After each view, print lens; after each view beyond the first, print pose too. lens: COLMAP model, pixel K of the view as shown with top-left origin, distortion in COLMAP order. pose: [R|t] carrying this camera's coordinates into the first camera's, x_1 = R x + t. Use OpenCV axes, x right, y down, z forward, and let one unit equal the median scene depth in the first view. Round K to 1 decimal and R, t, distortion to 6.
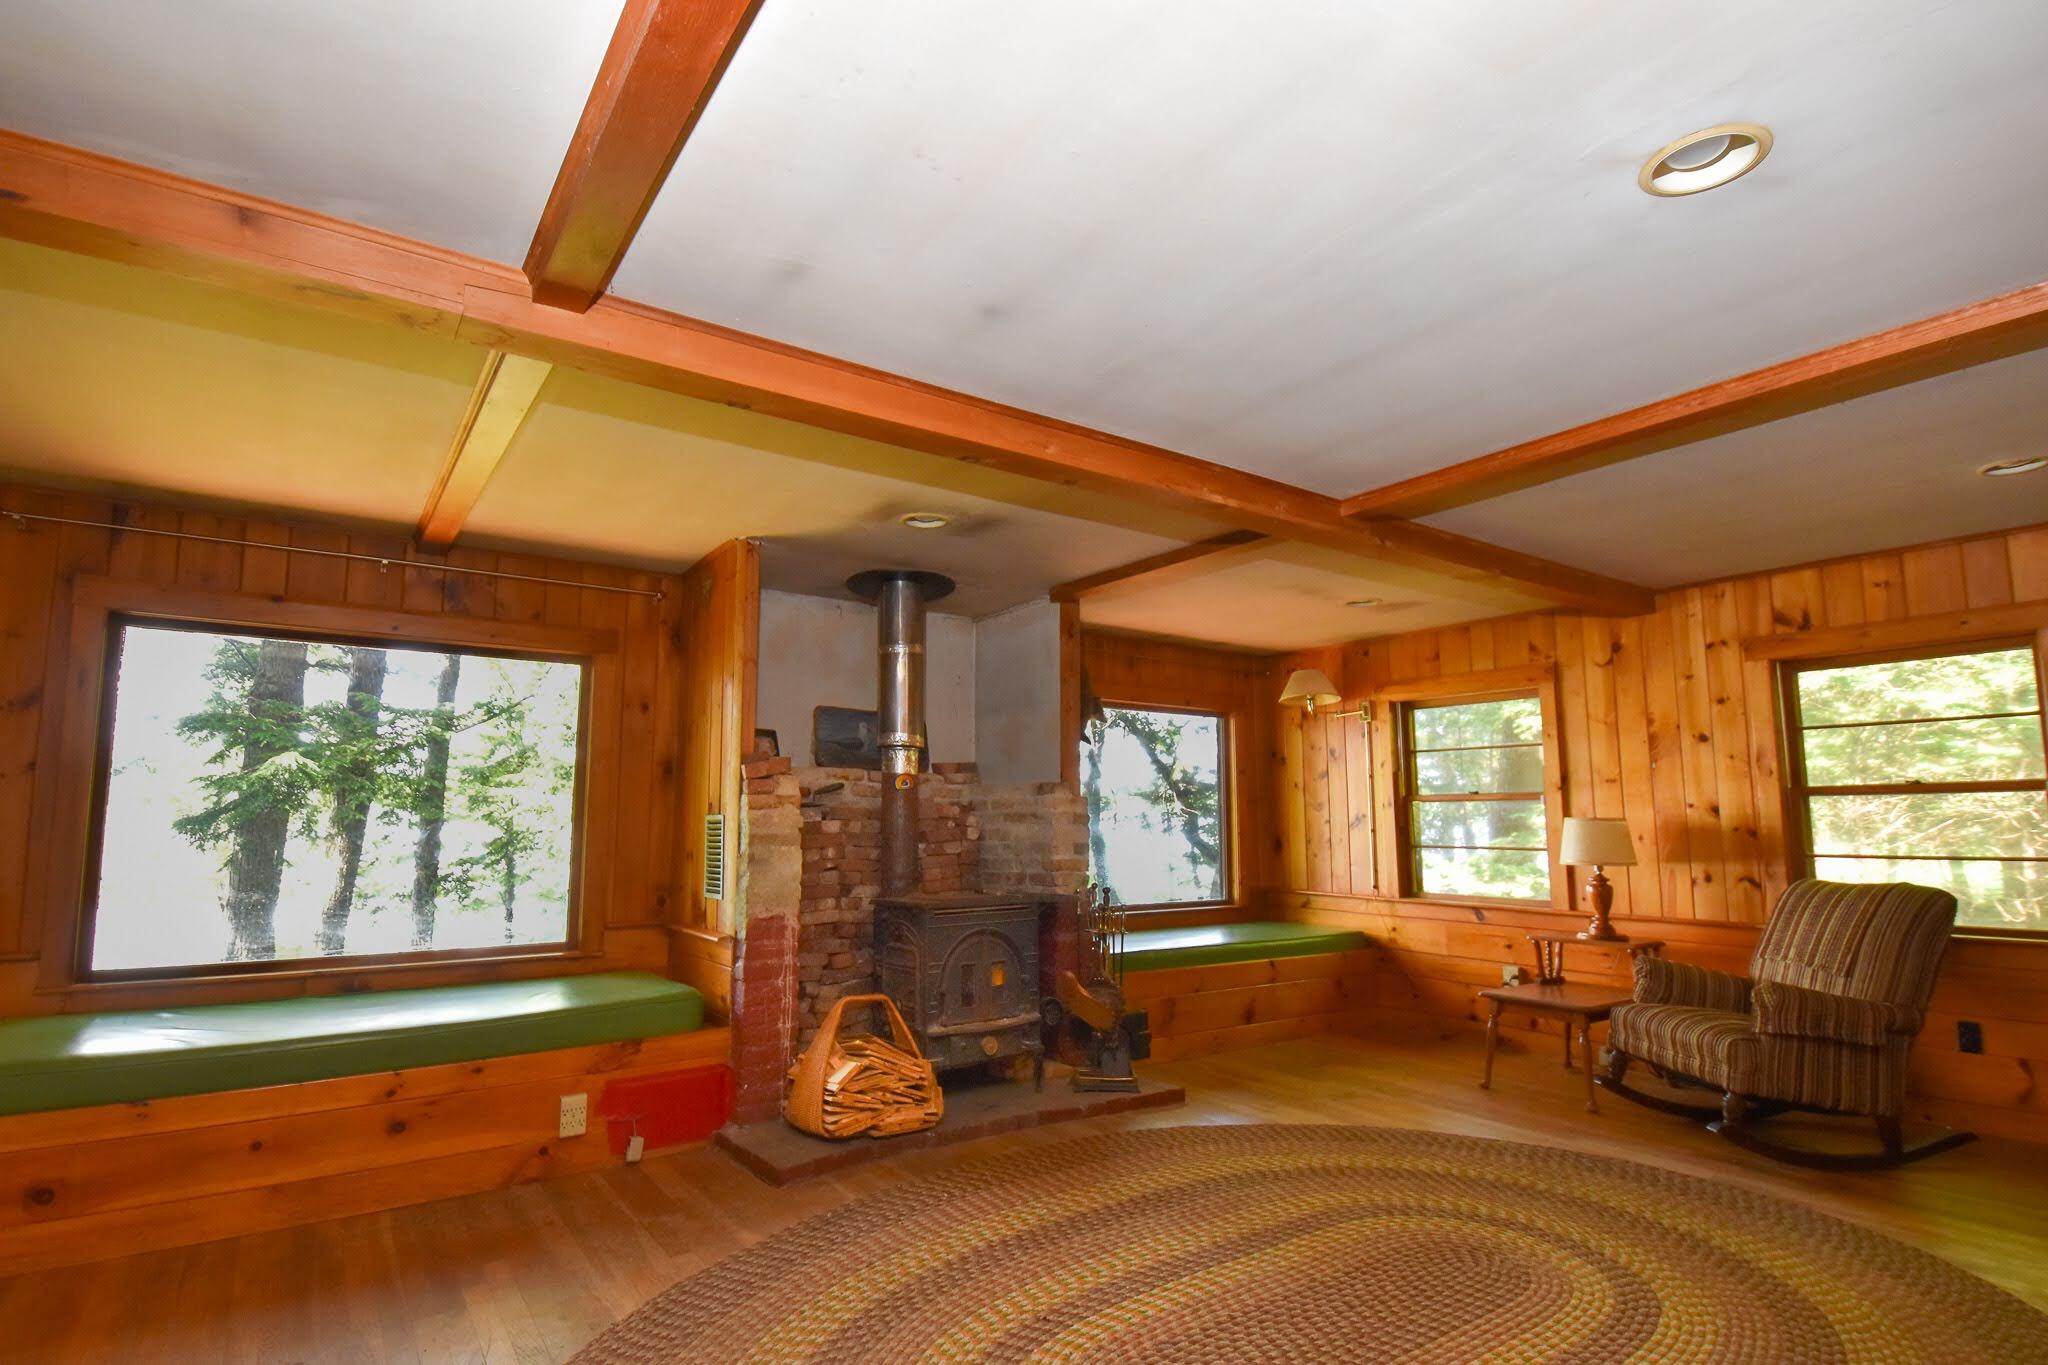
lens RADIAL K [[995.0, 0, 1011.9], [0, 995.0, 685.9], [0, 0, 1]] dist [-0.002149, -0.001064]
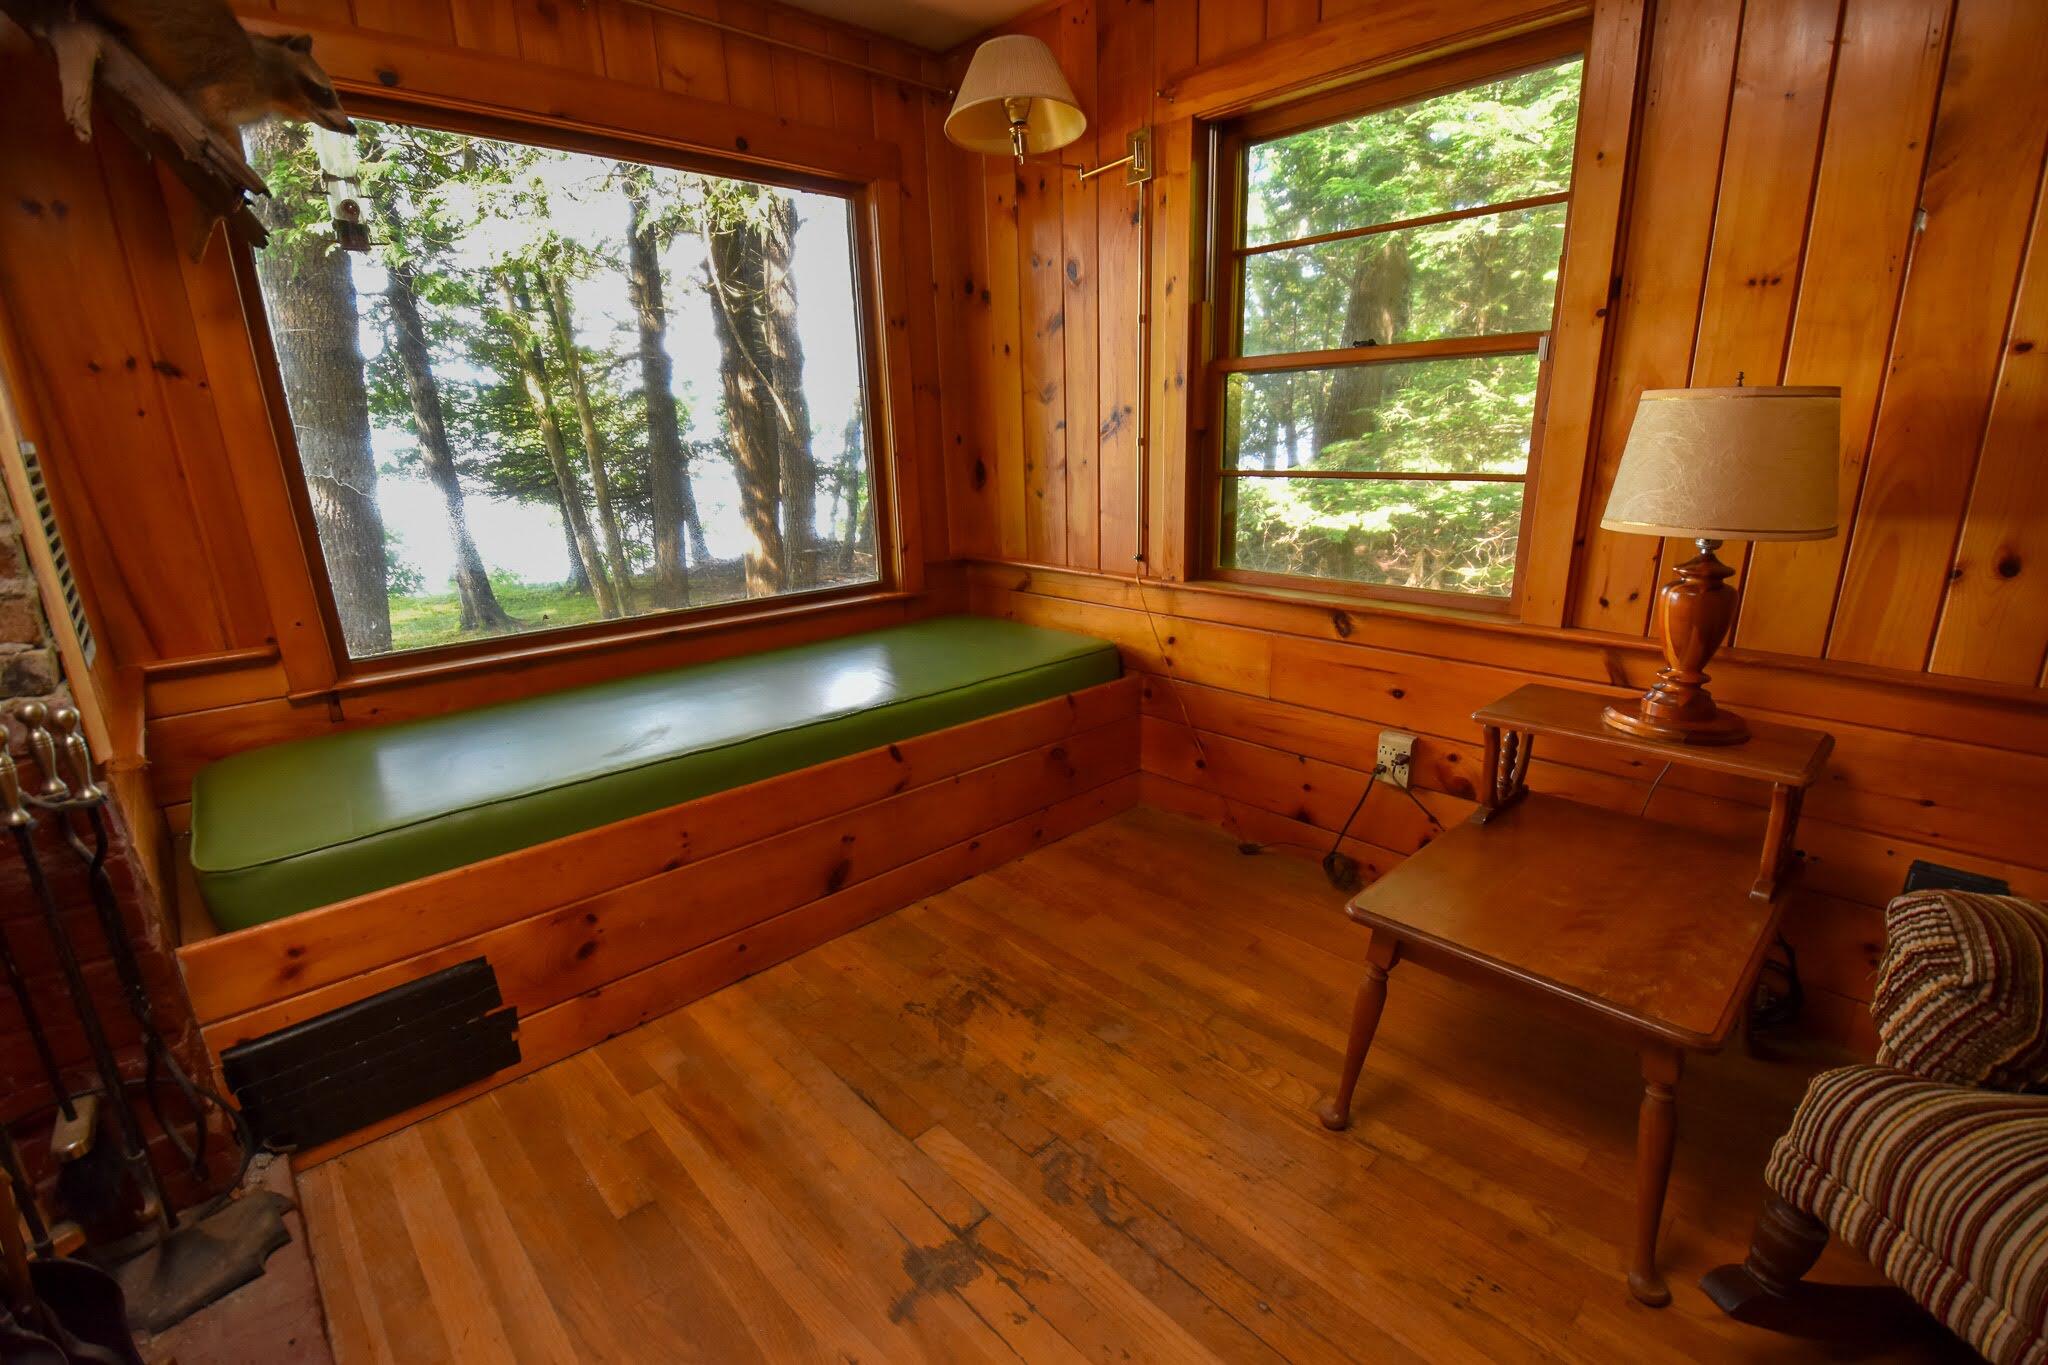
lens RADIAL K [[900.0, 0, 1022.4], [0, 900.0, 693.9], [0, 0, 1]] dist [-0.006382, -0.009790]
pose [[0.987716, -0.071003, 0.139193, 0.262308], [0.008480, 0.913843, 0.405978, 0.089340], [-0.156026, -0.399811, 0.903220, 0.631609]]
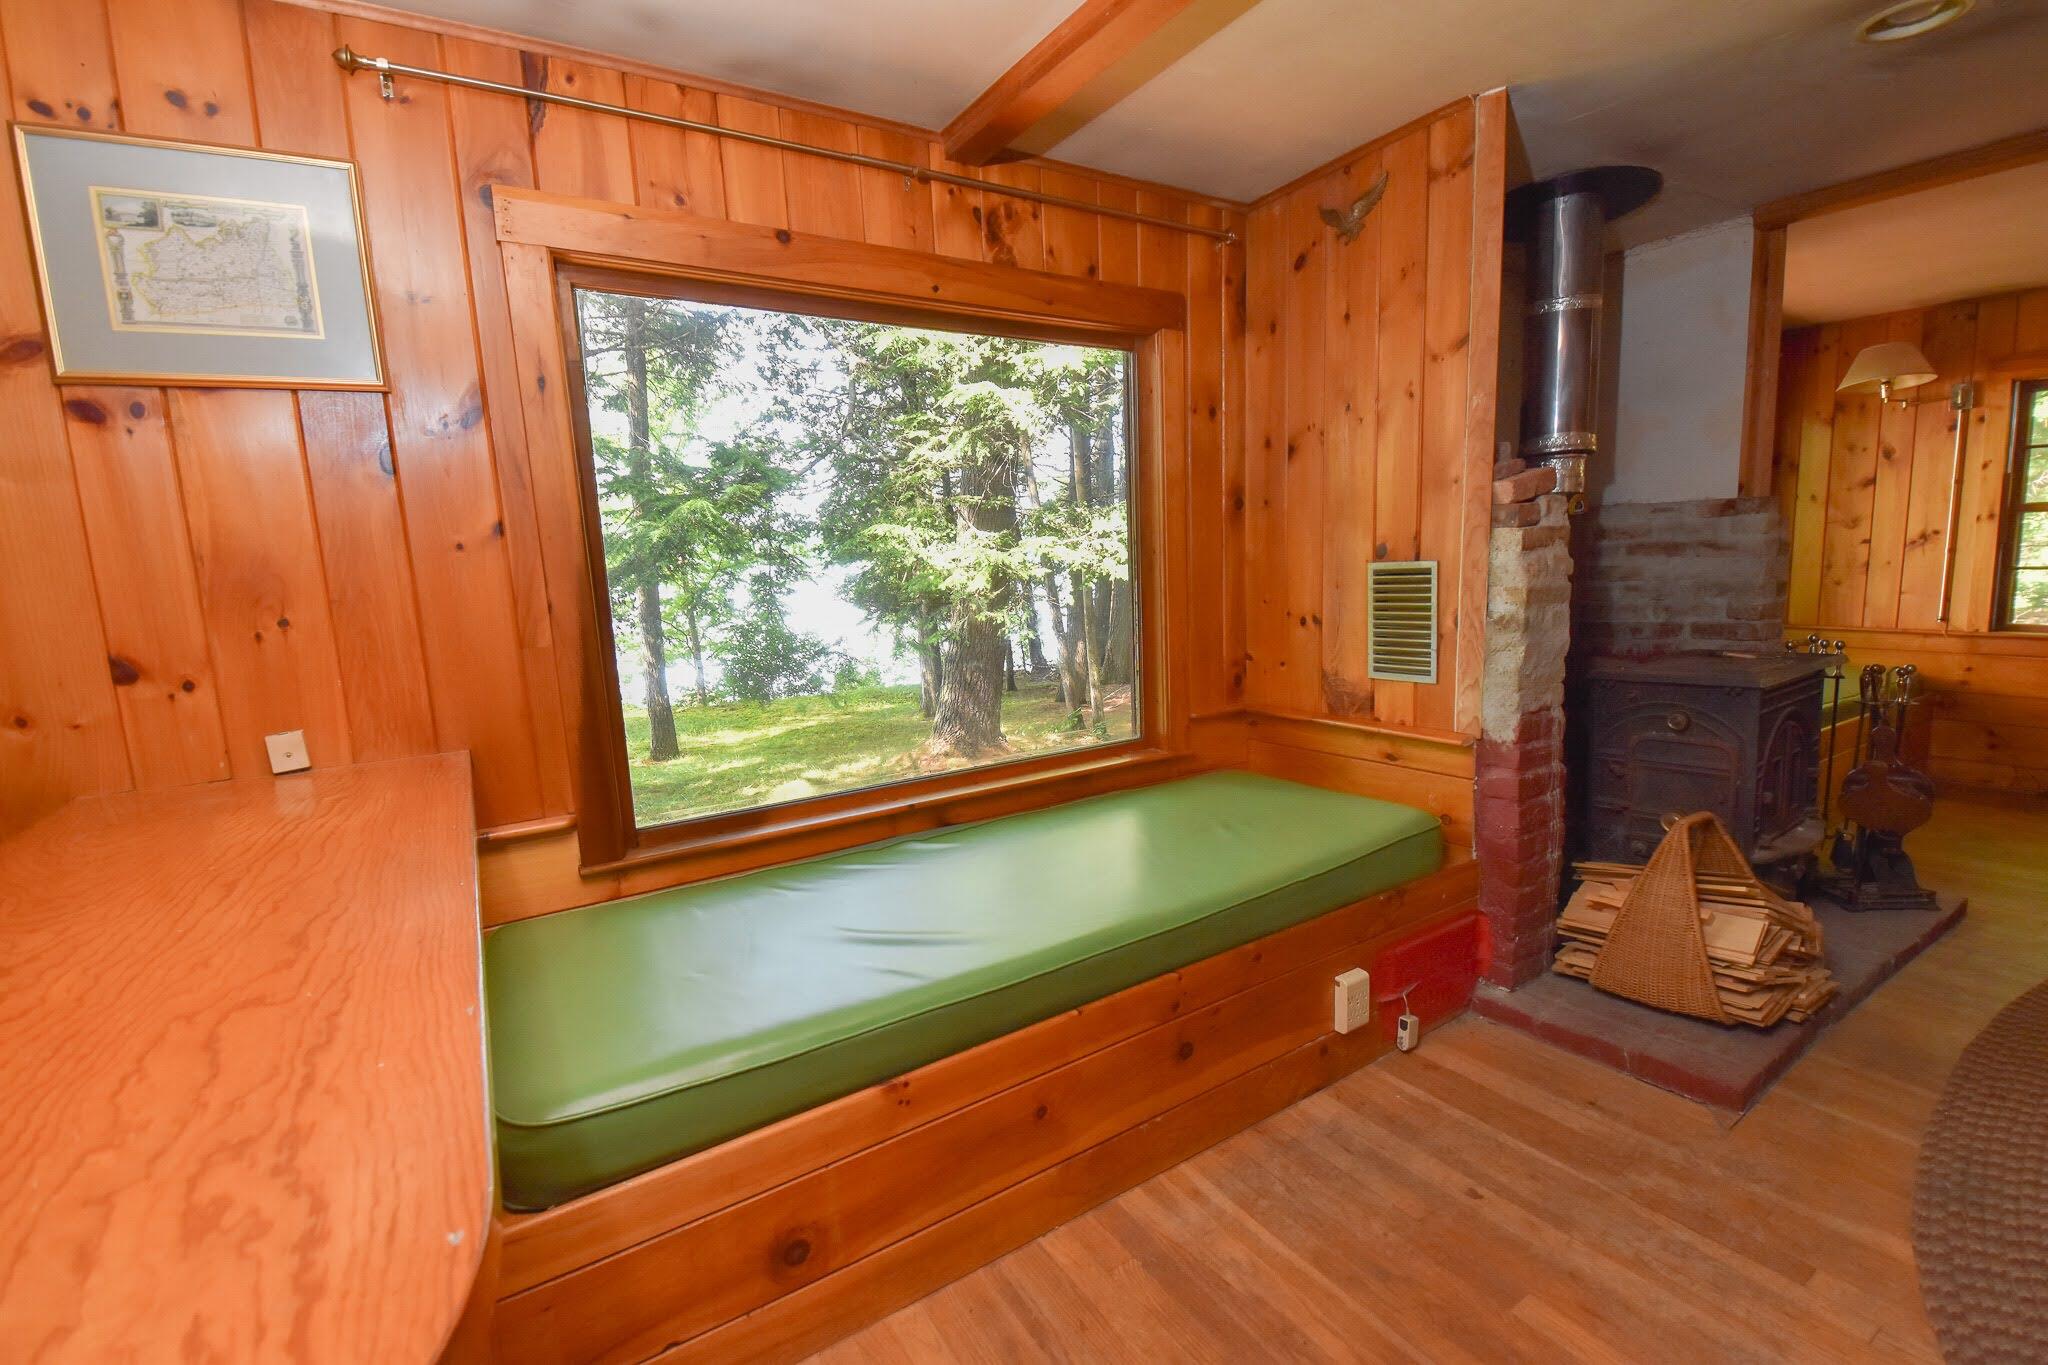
lens RADIAL K [[900.0, 0, 1029.9], [0, 900.0, 696.0], [0, 0, 1]] dist [-0.006382, -0.009790]
pose [[0.997474, -0.034701, -0.061978, -0.375090], [0.050603, 0.959482, 0.277190, 0.025621], [0.049848, -0.279626, 0.958814, 0.271736]]
